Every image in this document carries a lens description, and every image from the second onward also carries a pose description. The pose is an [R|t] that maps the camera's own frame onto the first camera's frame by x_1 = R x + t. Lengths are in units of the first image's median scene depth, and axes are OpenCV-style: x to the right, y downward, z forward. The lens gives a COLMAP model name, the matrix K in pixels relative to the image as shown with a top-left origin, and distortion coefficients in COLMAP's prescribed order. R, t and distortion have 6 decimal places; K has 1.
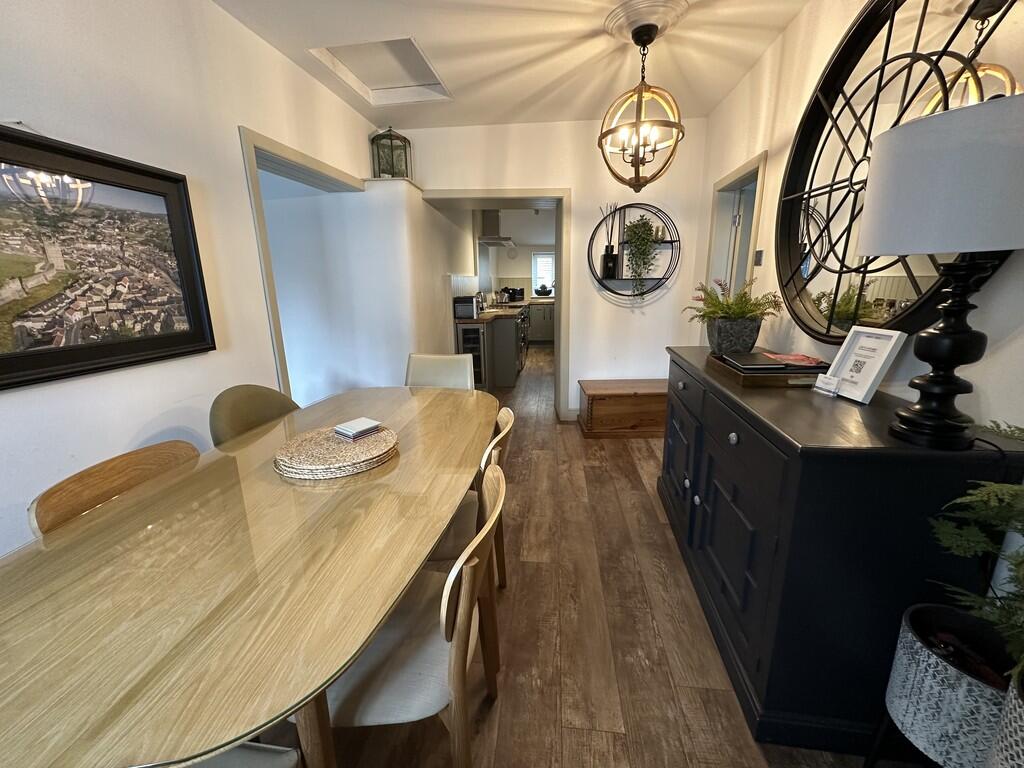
lens RADIAL K [[416.2, 0, 509.2], [0, 416.2, 382.9], [0, 0, 1]] dist [0.000374, 0.000555]
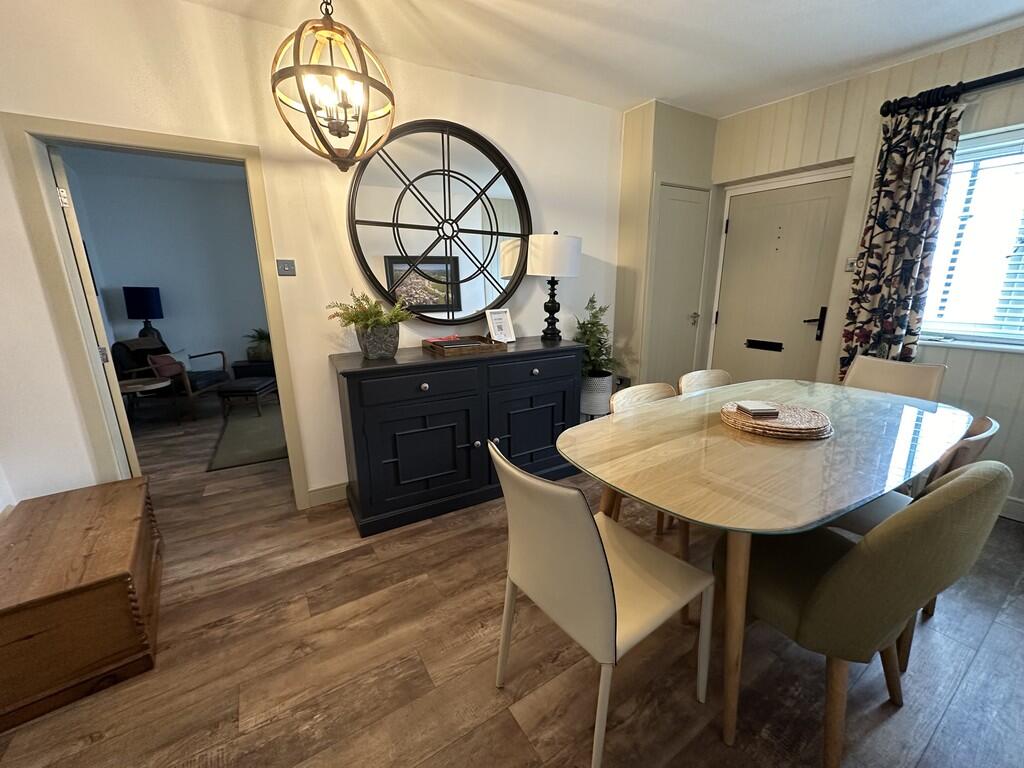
lens RADIAL K [[416.2, 0, 511.8], [0, 416.2, 388.8], [0, 0, 1]] dist [0.000374, 0.000555]
pose [[-0.631600, -0.170281, 0.756364, -0.369108], [0.208352, 0.902414, 0.377145, -0.237603], [-0.746774, 0.395795, -0.534486, 0.982940]]
